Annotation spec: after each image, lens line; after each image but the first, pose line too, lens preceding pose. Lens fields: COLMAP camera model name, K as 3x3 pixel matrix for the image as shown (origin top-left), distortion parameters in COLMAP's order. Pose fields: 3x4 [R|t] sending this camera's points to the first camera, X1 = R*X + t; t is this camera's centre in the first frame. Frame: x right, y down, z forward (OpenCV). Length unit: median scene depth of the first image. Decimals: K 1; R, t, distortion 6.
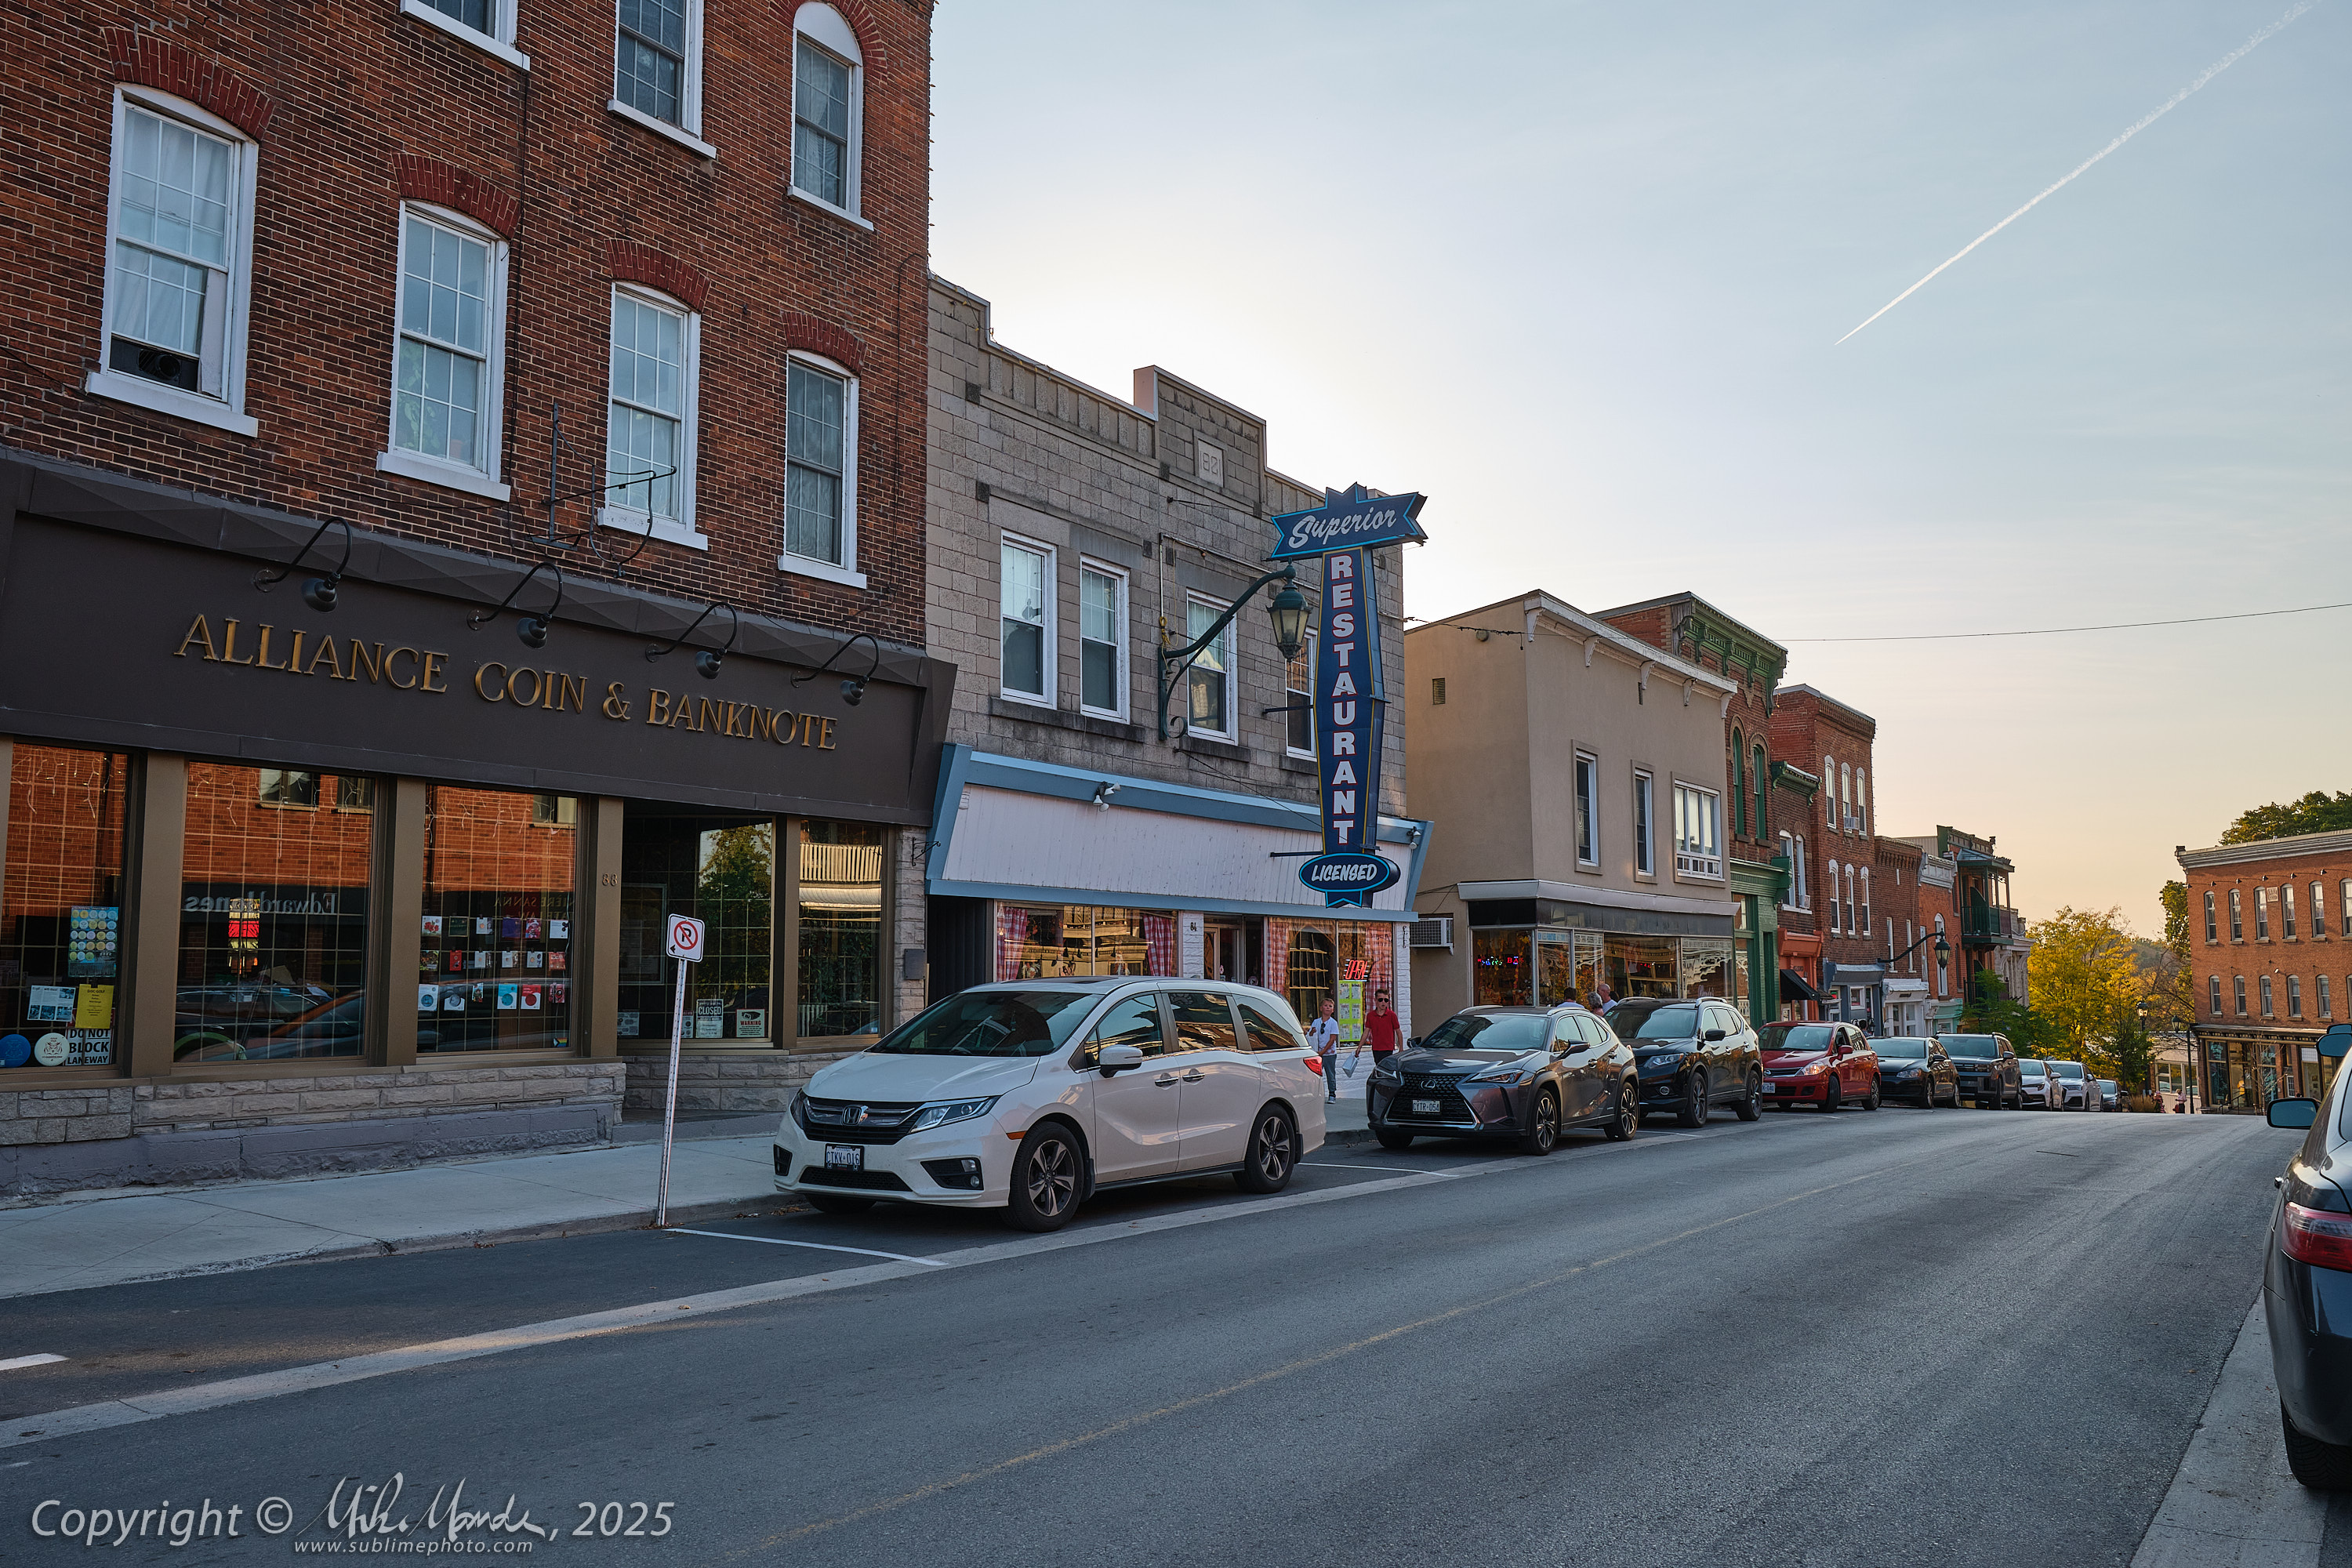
lens RADIAL K [[1817.3, 0, 1175.1], [0, 1817.3, 785.2], [0, 0, 1]] dist [-0.005495, -0.007635]
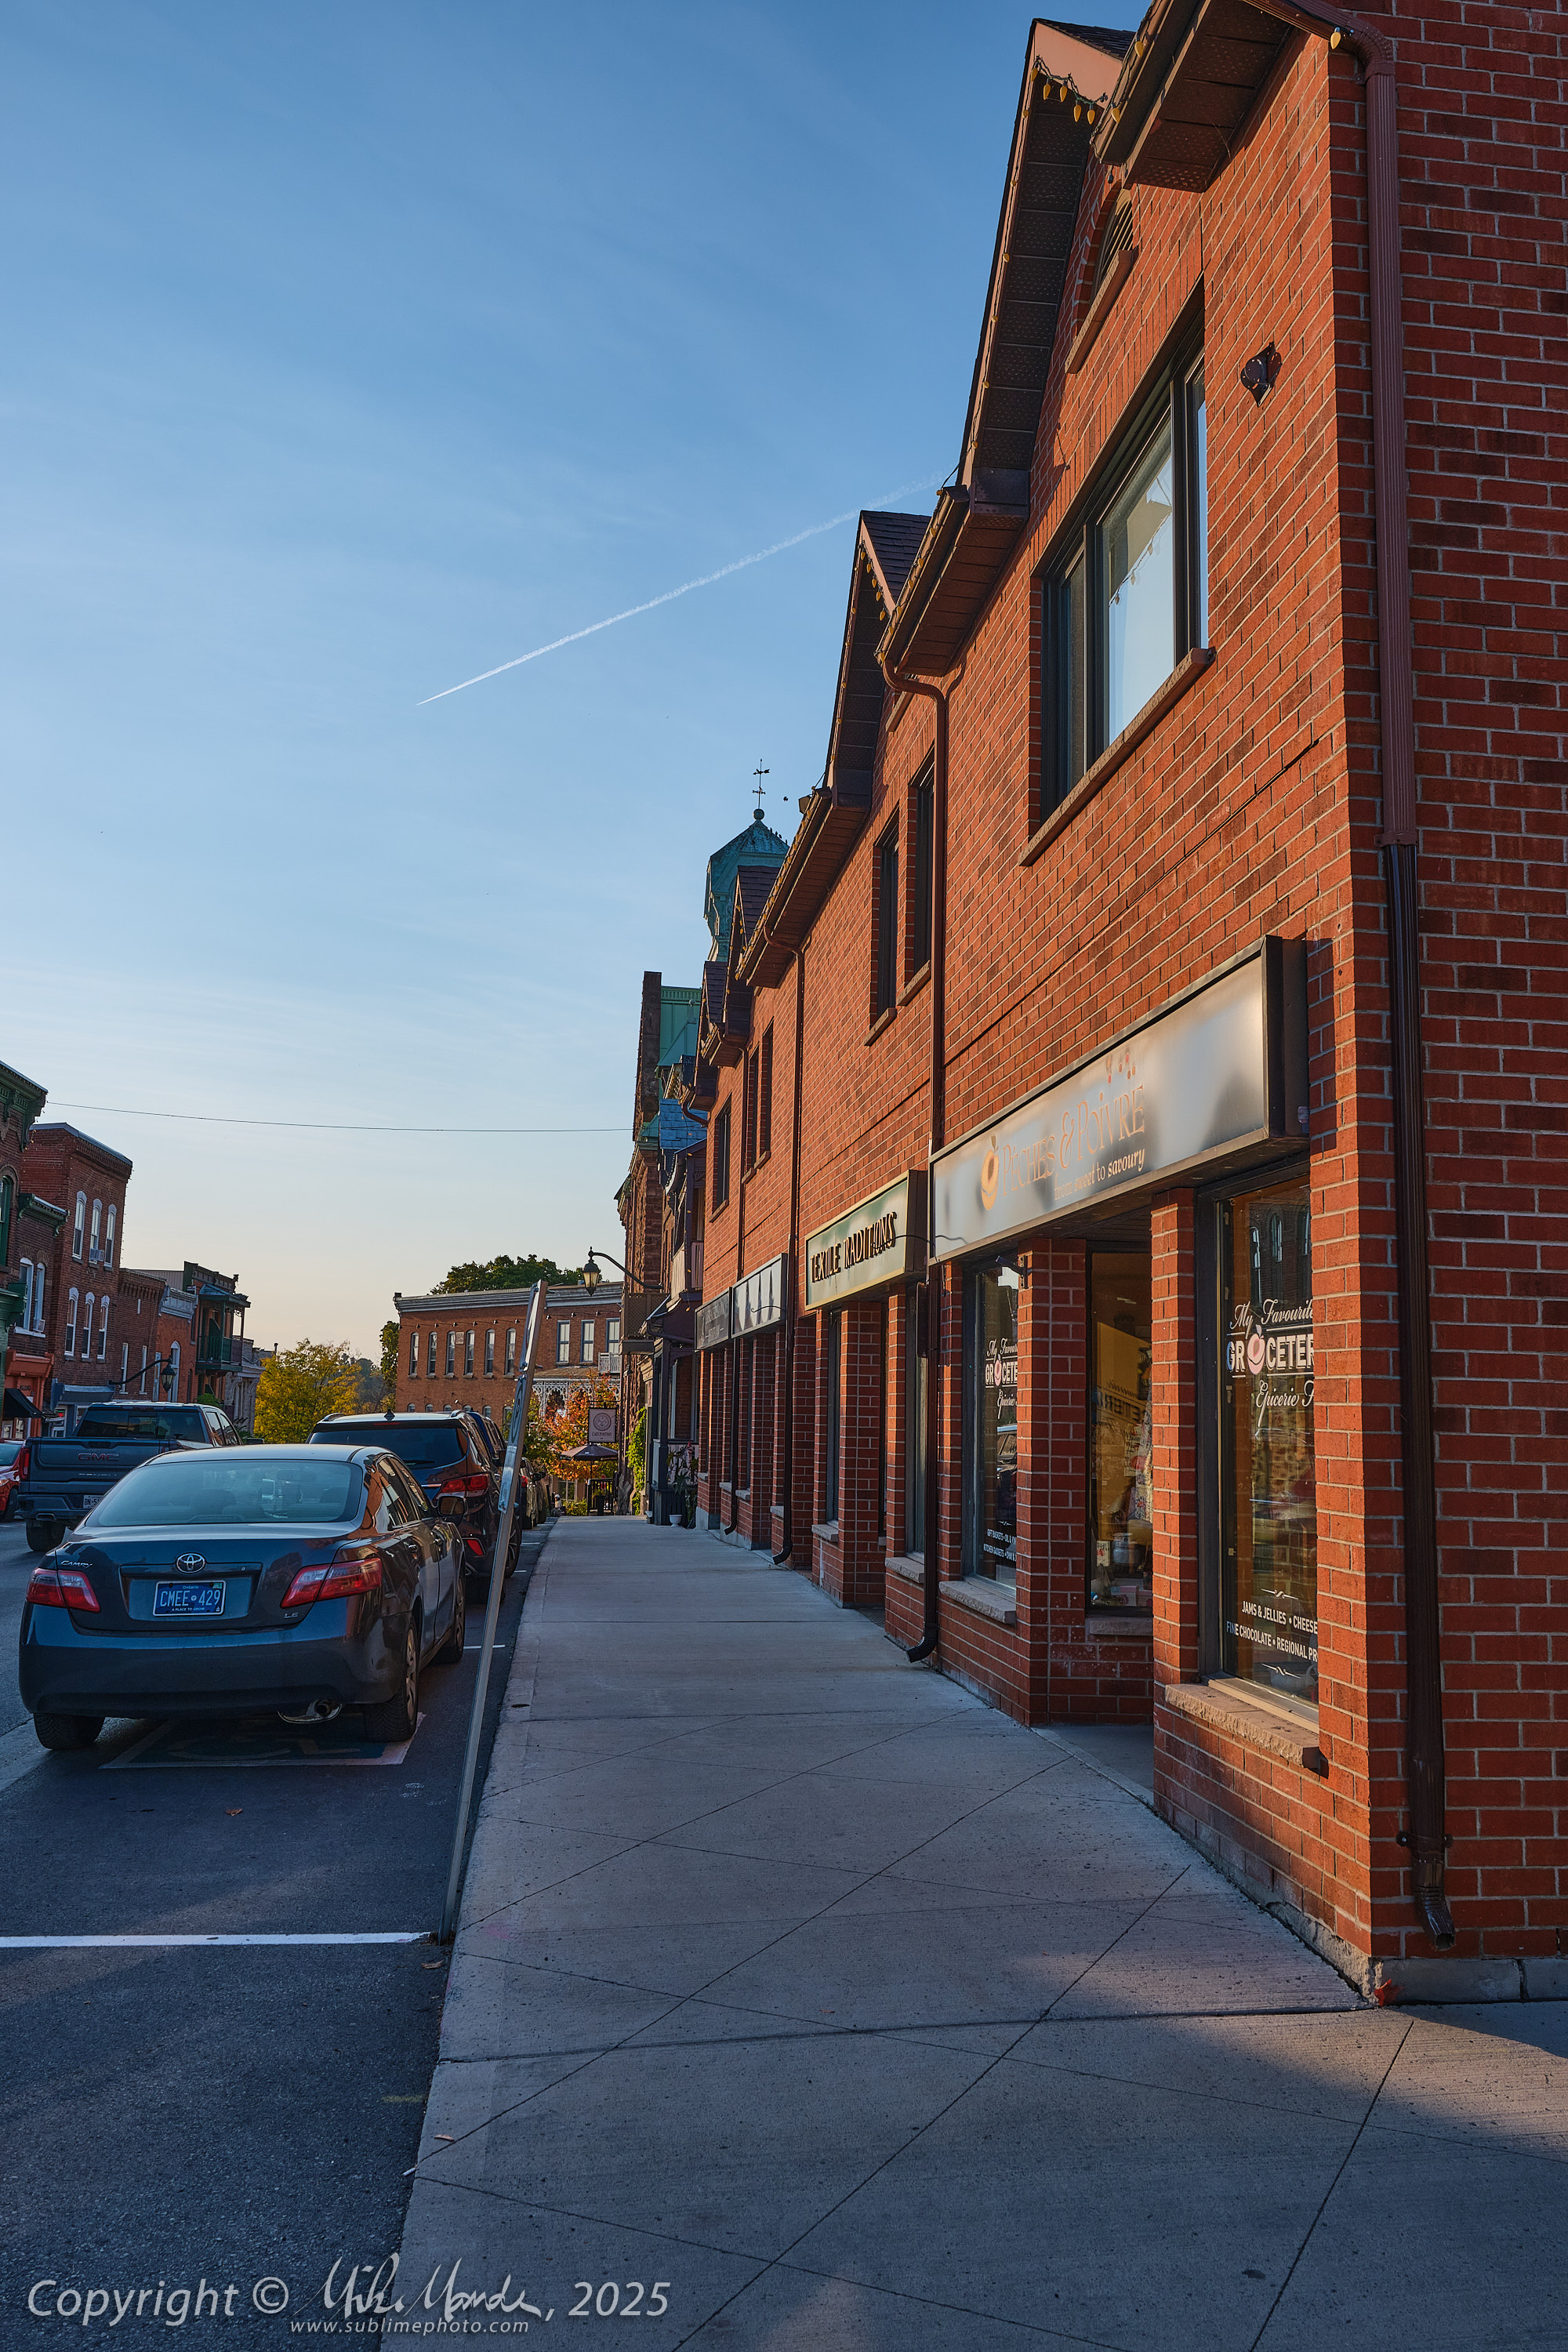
lens RADIAL K [[1817.3, 0, 787.5], [0, 1817.3, 1180.4], [0, 0, 1]] dist [-0.005495, -0.007635]
pose [[0.780738, 0.099952, 0.616813, 0.020681], [-0.093407, 0.994701, -0.042957, -0.014612], [-0.617838, -0.024077, 0.785937, -0.100345]]
